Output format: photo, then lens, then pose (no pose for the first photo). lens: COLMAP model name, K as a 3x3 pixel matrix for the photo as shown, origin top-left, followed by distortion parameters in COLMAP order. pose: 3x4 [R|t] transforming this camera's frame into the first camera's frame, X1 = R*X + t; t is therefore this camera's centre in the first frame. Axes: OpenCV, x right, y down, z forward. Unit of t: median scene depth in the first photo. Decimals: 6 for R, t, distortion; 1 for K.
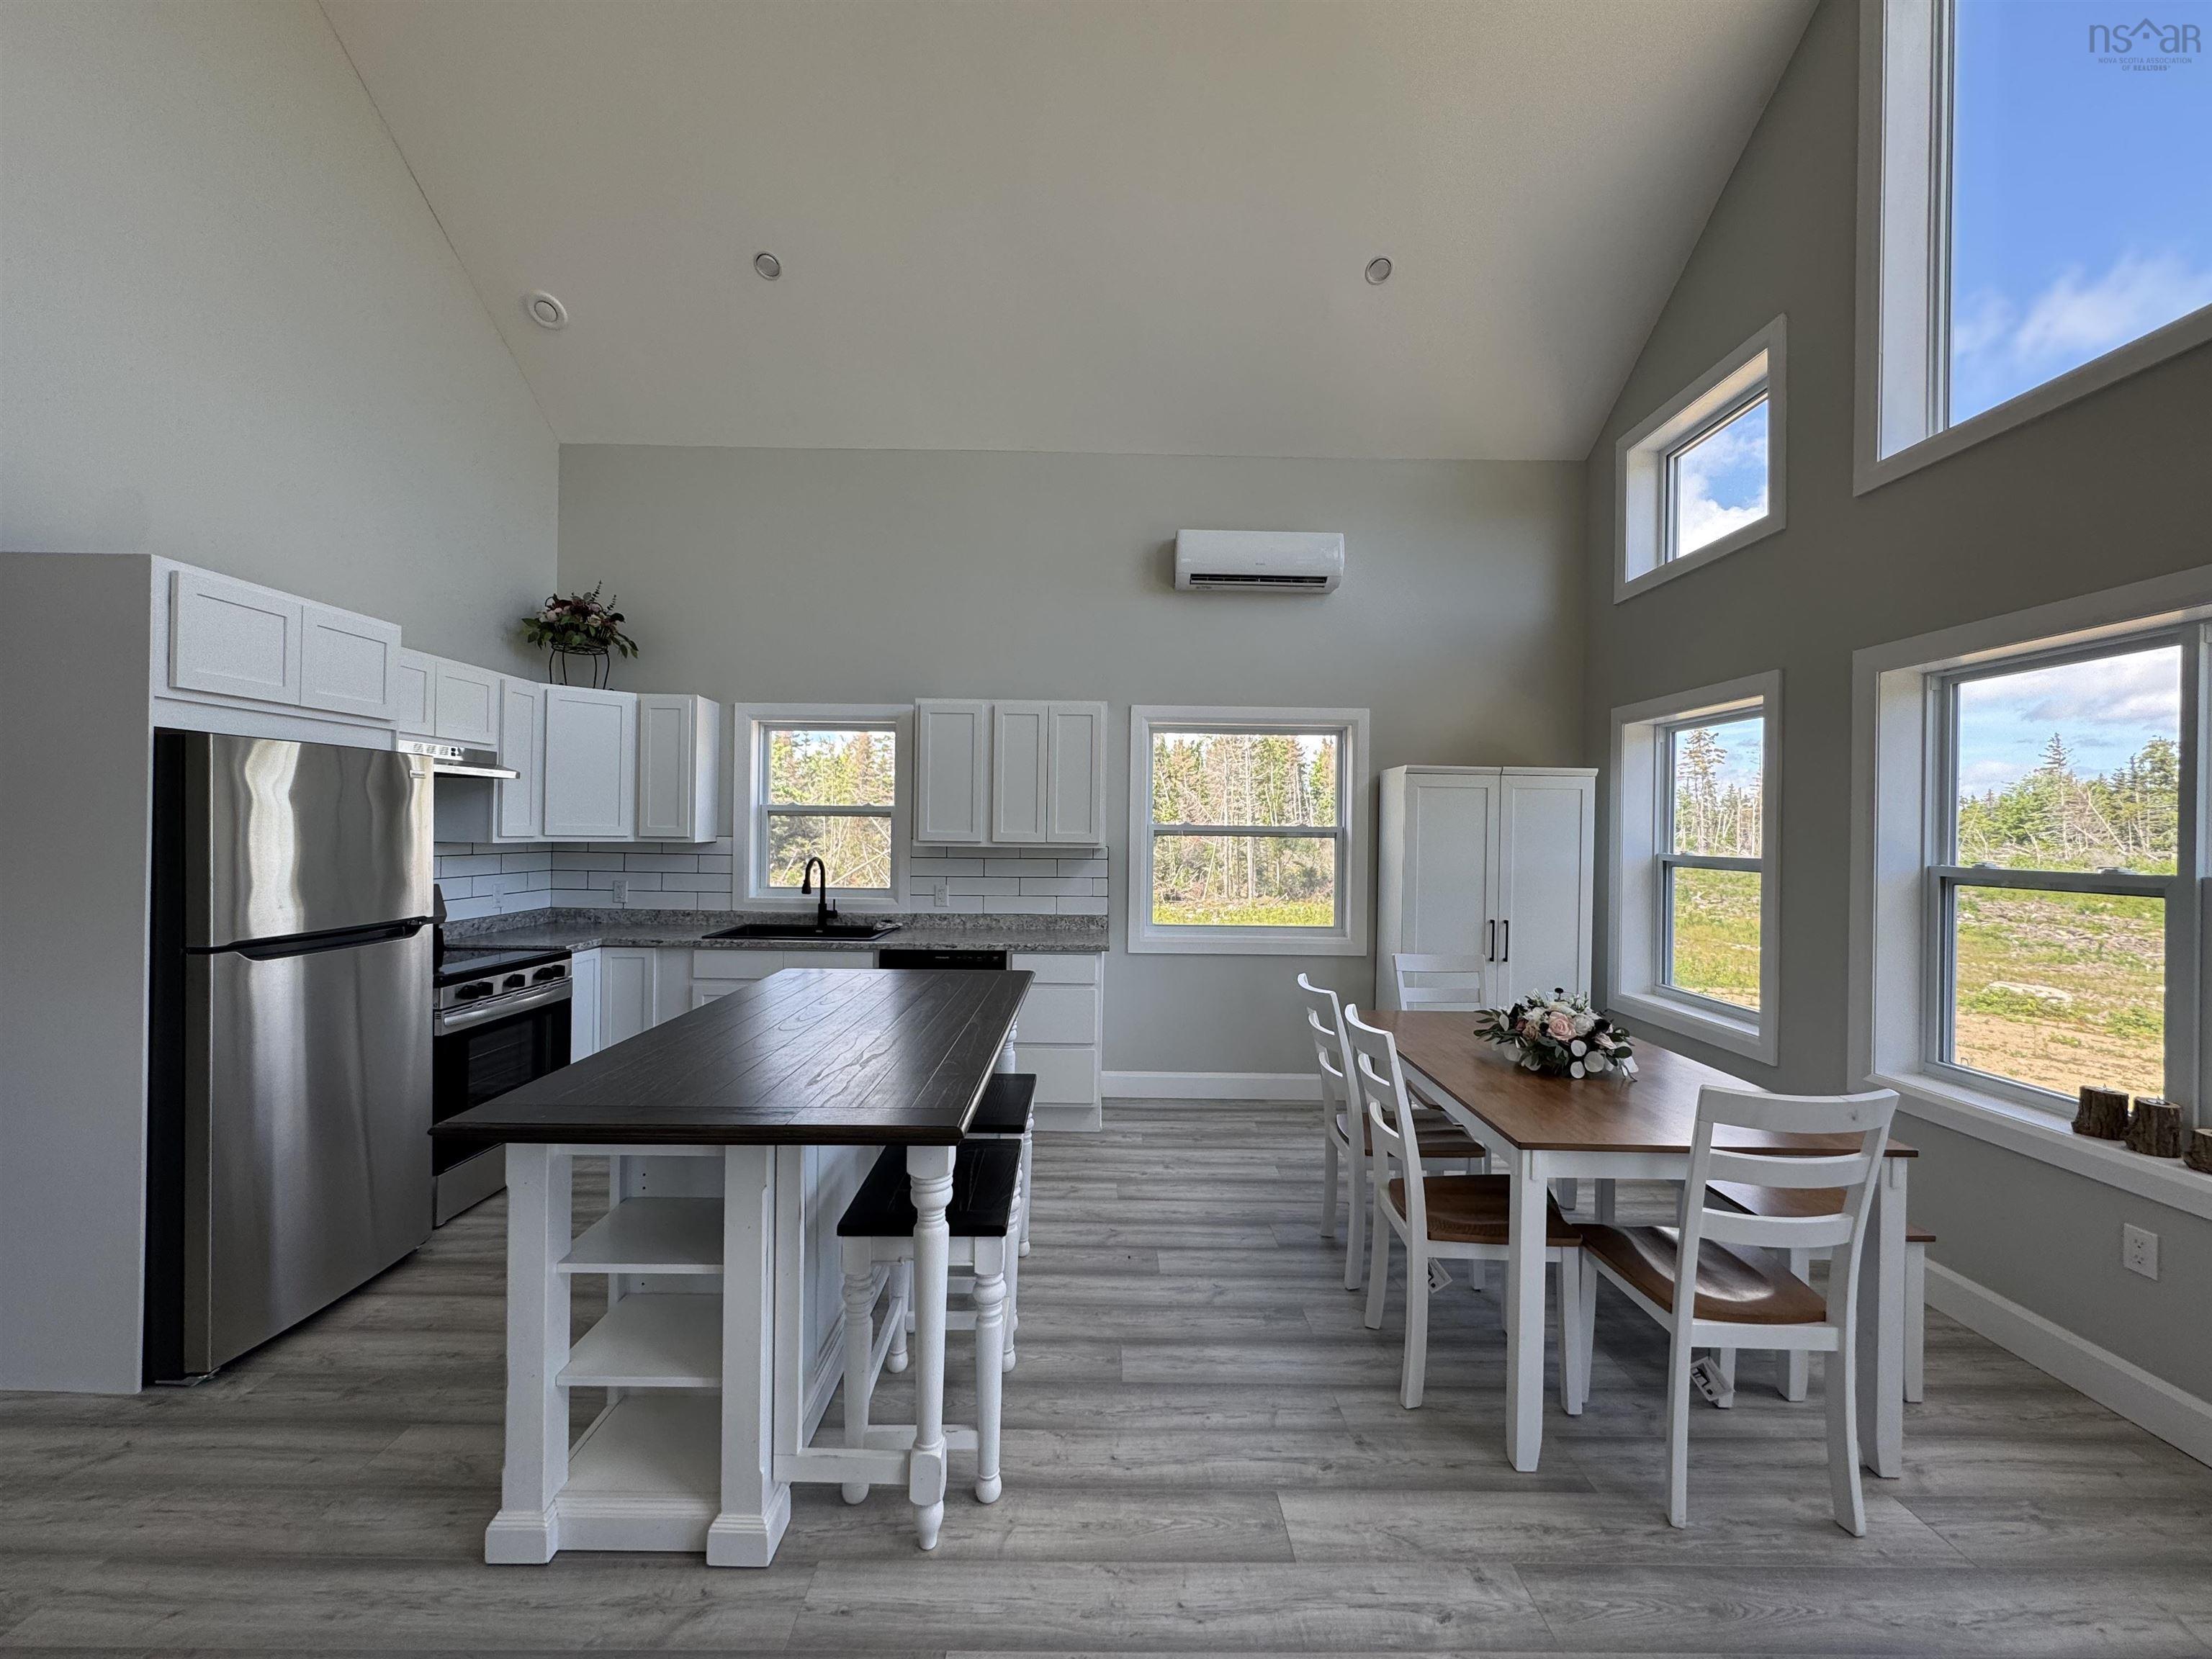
lens RADIAL K [[885.9, 0, 1108.0], [0, 885.9, 828.2], [0, 0, 1]] dist [-0.001822, -0.000298]
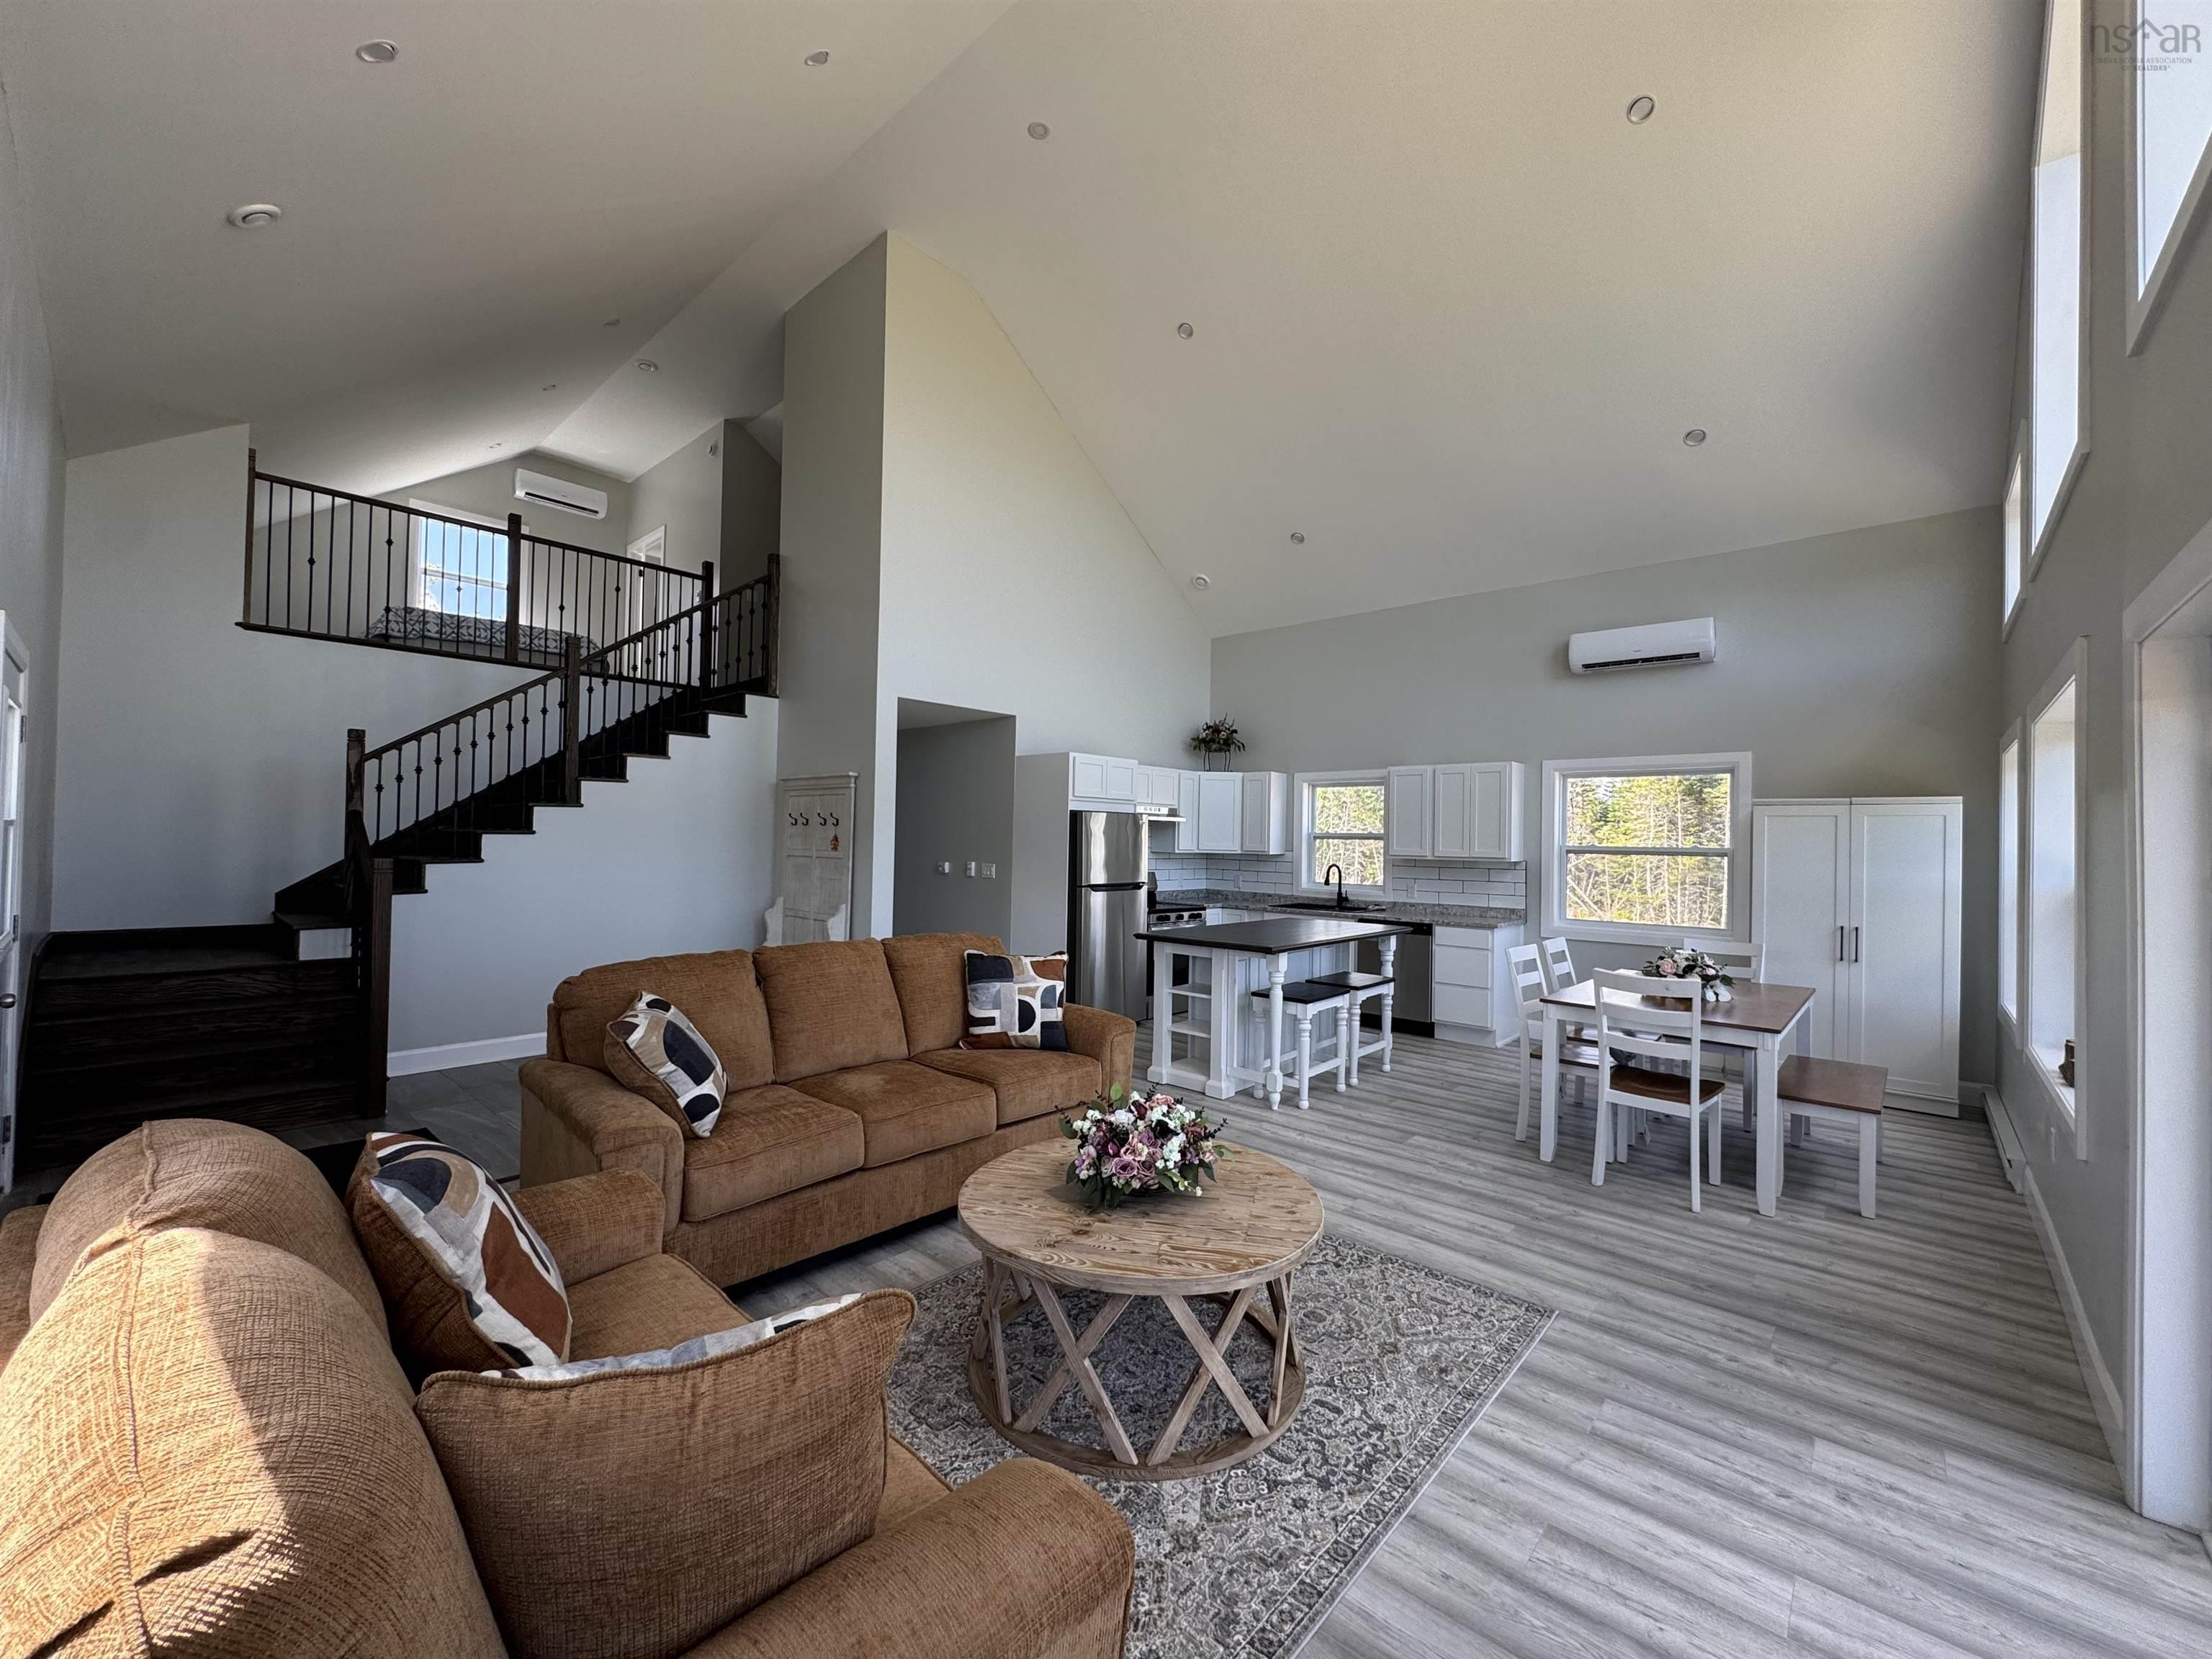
lens RADIAL K [[885.9, 0, 1108.7], [0, 885.9, 827.2], [0, 0, 1]] dist [-0.001822, -0.000298]
pose [[0.738624, -0.009466, -0.674051, 0.537436], [-0.008217, 0.999701, -0.023043, 0.005761], [0.674068, 0.022559, 0.738325, -0.581408]]
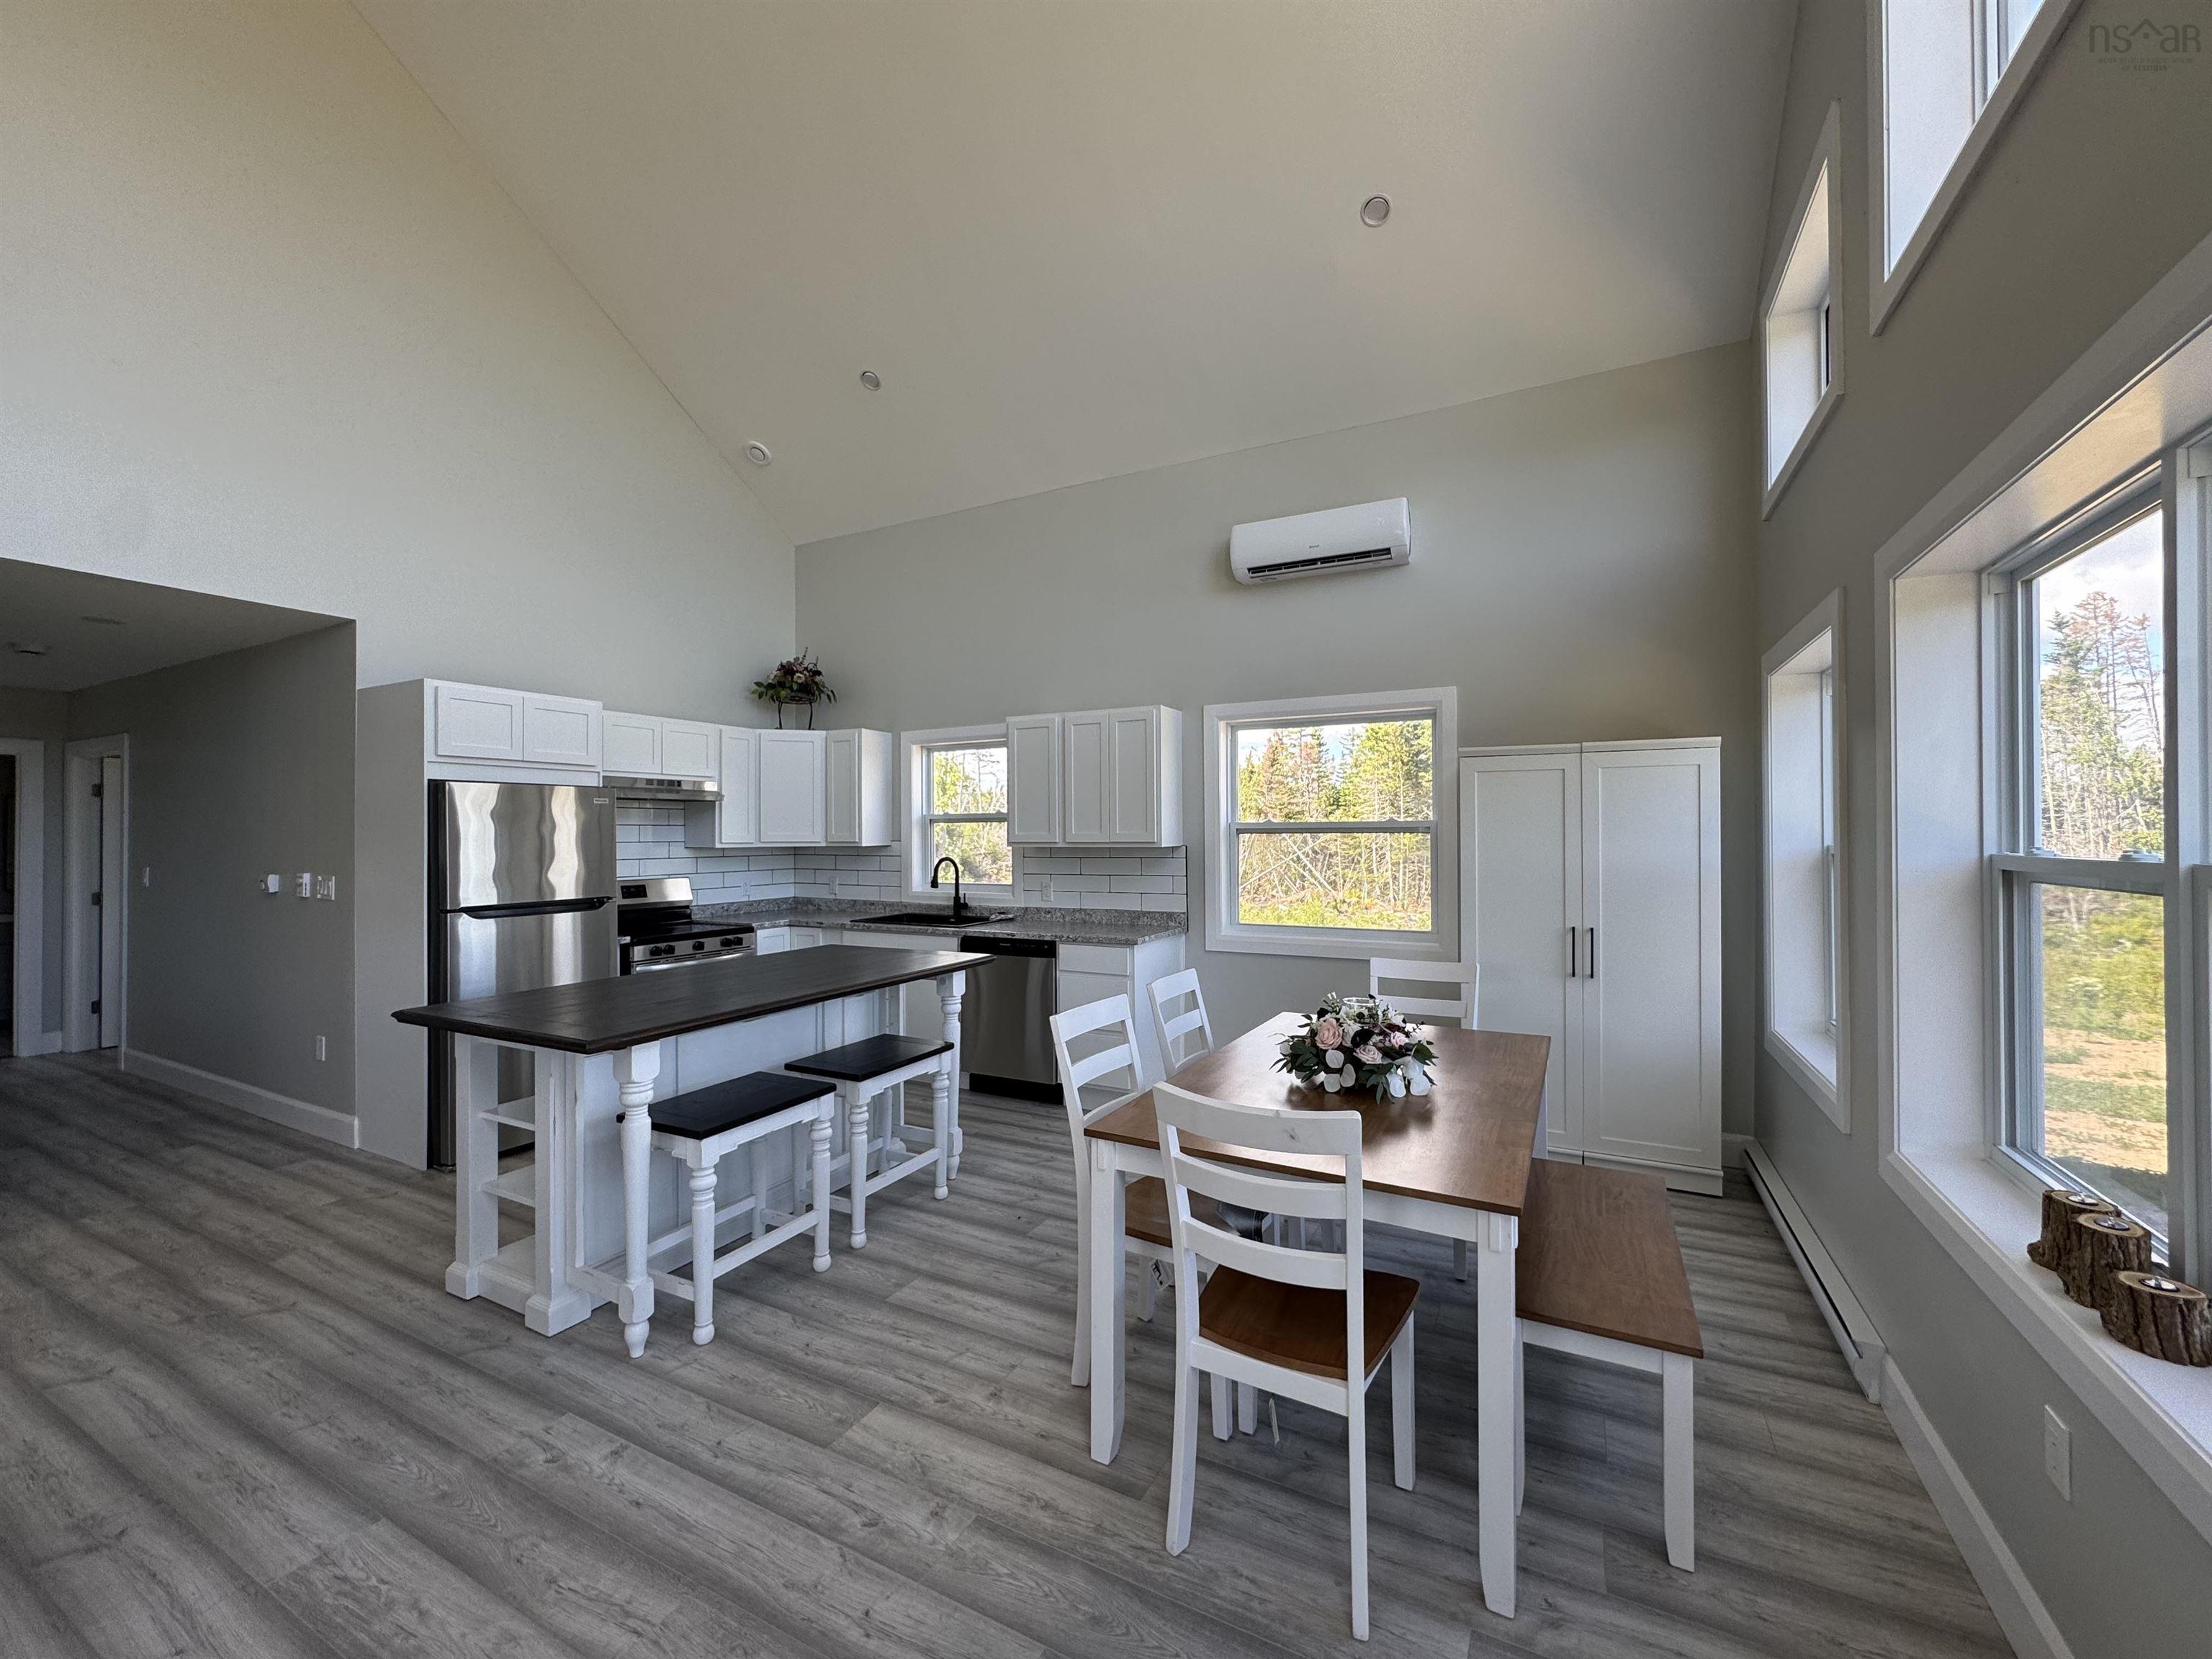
lens RADIAL K [[885.9, 0, 1105.0], [0, 885.9, 828.9], [0, 0, 1]] dist [-0.001822, -0.000298]
pose [[0.881345, -0.021625, -0.471979, 0.465293], [0.018472, 0.999765, -0.011314, 0.013277], [0.472113, 0.001253, 0.881537, 0.060541]]
